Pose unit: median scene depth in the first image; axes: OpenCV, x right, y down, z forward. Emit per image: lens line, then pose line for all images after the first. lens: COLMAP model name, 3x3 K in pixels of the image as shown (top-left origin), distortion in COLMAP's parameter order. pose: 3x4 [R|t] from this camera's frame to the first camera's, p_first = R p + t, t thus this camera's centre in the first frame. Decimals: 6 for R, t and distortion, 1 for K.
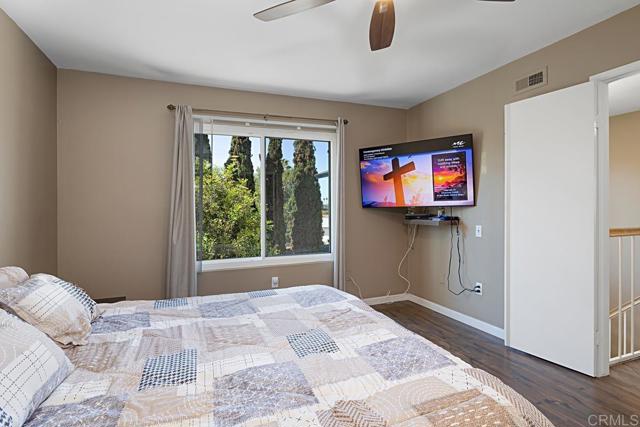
lens RADIAL K [[335.7, 0, 320.2], [0, 335.7, 202.9], [0, 0, 1]] dist [-0.001460, -0.000333]
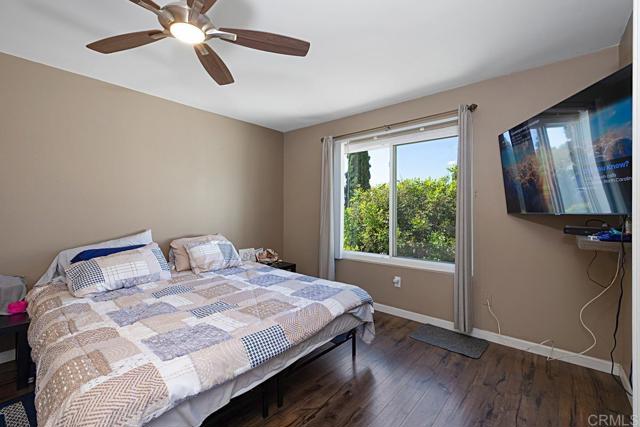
lens RADIAL K [[279.4, 0, 321.1], [0, 279.4, 201.1], [0, 0, 1]] dist [0.004216, 0.000402]
pose [[0.465929, -0.011574, -0.884746, 0.601909], [-0.000198, 0.999913, -0.013184, -0.006021], [0.884822, 0.006318, 0.465887, 0.430027]]
